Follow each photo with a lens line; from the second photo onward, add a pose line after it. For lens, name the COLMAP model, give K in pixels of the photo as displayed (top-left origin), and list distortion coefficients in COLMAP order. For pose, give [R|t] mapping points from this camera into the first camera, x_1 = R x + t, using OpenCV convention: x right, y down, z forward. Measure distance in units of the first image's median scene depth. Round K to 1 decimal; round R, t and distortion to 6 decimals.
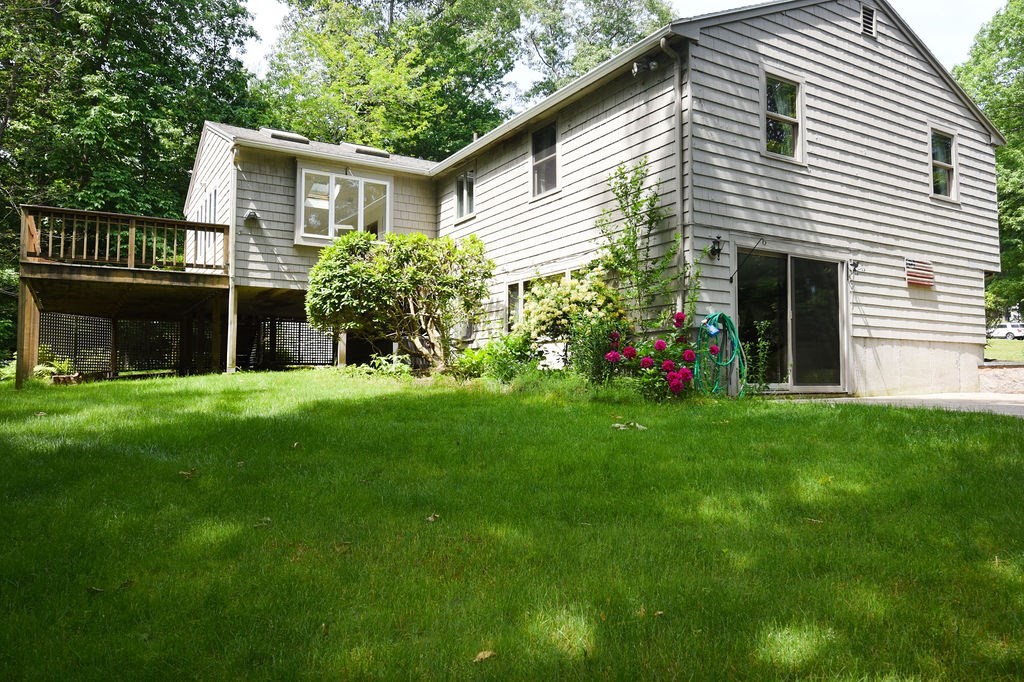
lens RADIAL K [[735.3, 0, 512.0], [0, 735.3, 341.0], [0, 0, 1]] dist [-0.020562, 0.000576]
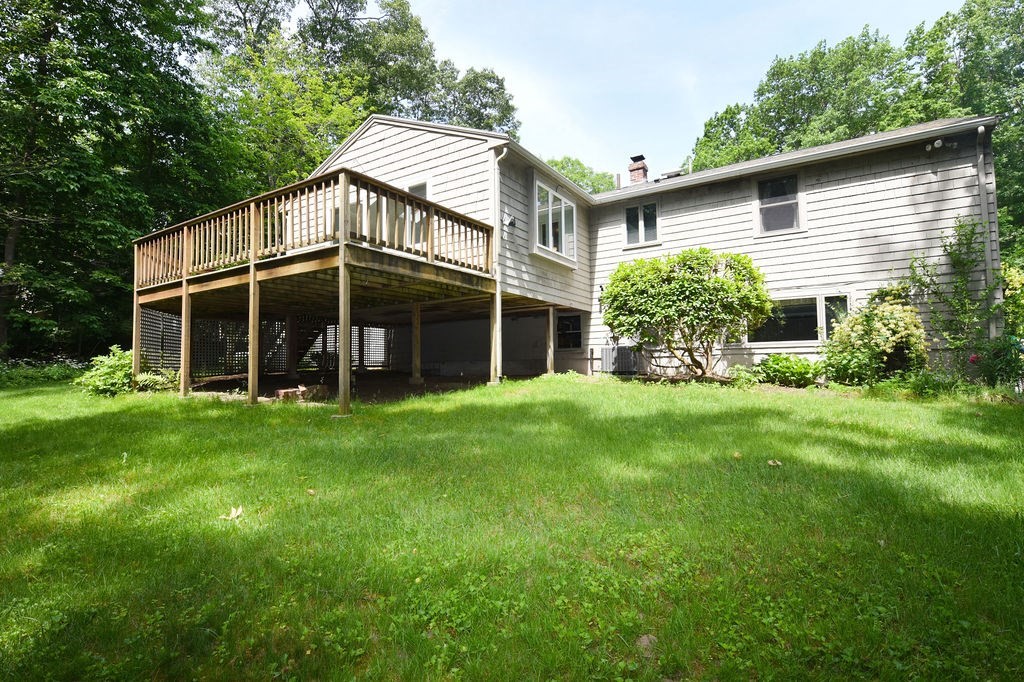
lens RADIAL K [[486.9, 0, 512.0], [0, 486.9, 341.0], [0, 0, 1]] dist [-0.000480, -0.014423]
pose [[0.892056, 0.012168, 0.451762, -0.750346], [-0.013818, 0.999904, 0.000353, -0.012788], [-0.451714, -0.006557, 0.892139, 0.494635]]
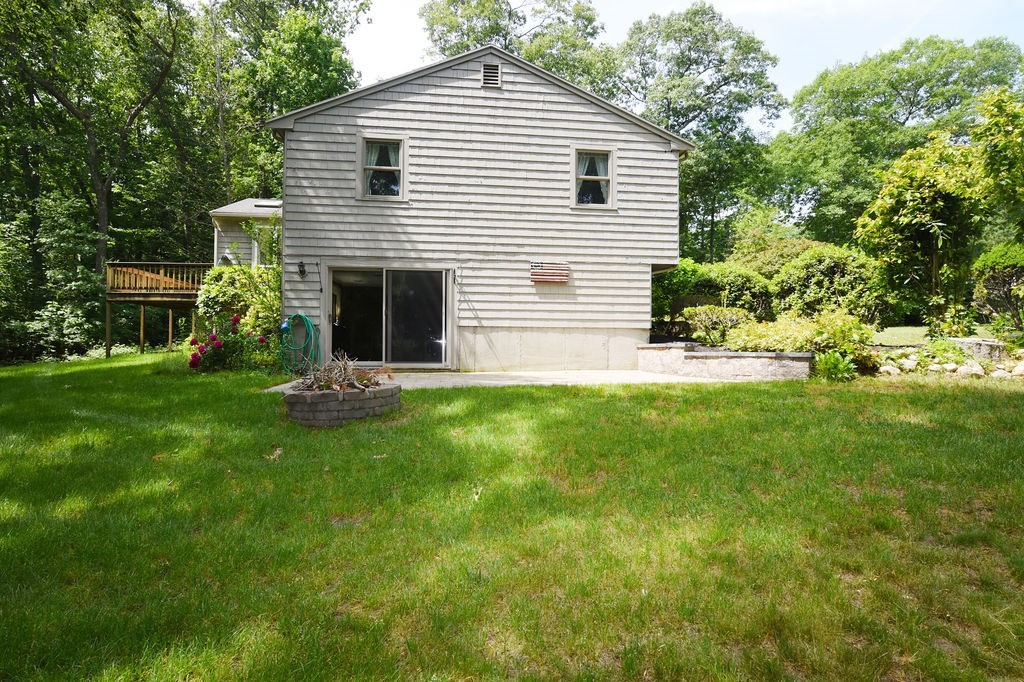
lens RADIAL K [[539.7, 0, 512.0], [0, 539.7, 341.0], [0, 0, 1]] dist [-0.014549, -0.000372]
pose [[0.912971, -0.001673, -0.408020, 0.891018], [0.018746, 0.999108, 0.037851, -0.013543], [0.407593, -0.042206, 0.912188, 0.144567]]
